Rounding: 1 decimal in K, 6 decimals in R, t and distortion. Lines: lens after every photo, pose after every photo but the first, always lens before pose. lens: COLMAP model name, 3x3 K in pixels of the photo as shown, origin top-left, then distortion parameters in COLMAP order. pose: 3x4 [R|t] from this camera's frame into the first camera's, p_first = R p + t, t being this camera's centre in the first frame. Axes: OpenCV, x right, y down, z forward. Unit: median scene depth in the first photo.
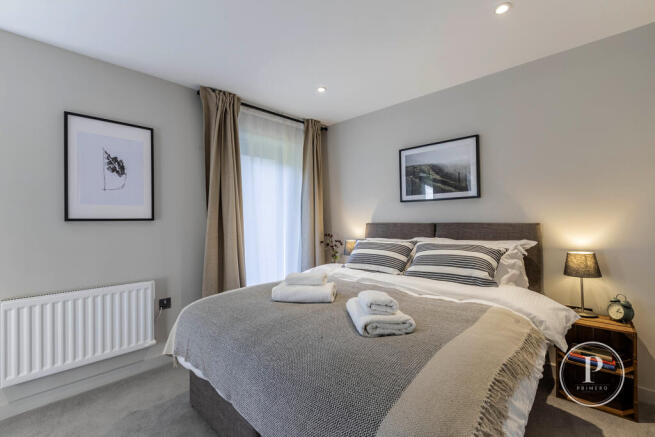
lens RADIAL K [[296.0, 0, 323.0], [0, 296.0, 218.4], [0, 0, 1]] dist [-0.004945, 0.000548]
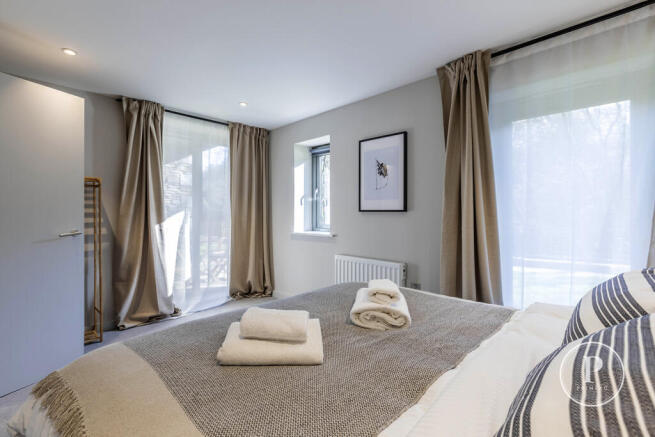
lens RADIAL K [[296.0, 0, 324.2], [0, 296.0, 214.3], [0, 0, 1]] dist [-0.004945, 0.000548]
pose [[-0.057062, 0.019841, -0.998173, 0.794710], [-0.008804, 0.999754, 0.020376, -0.004296], [0.998332, 0.009951, -0.056874, 1.010606]]
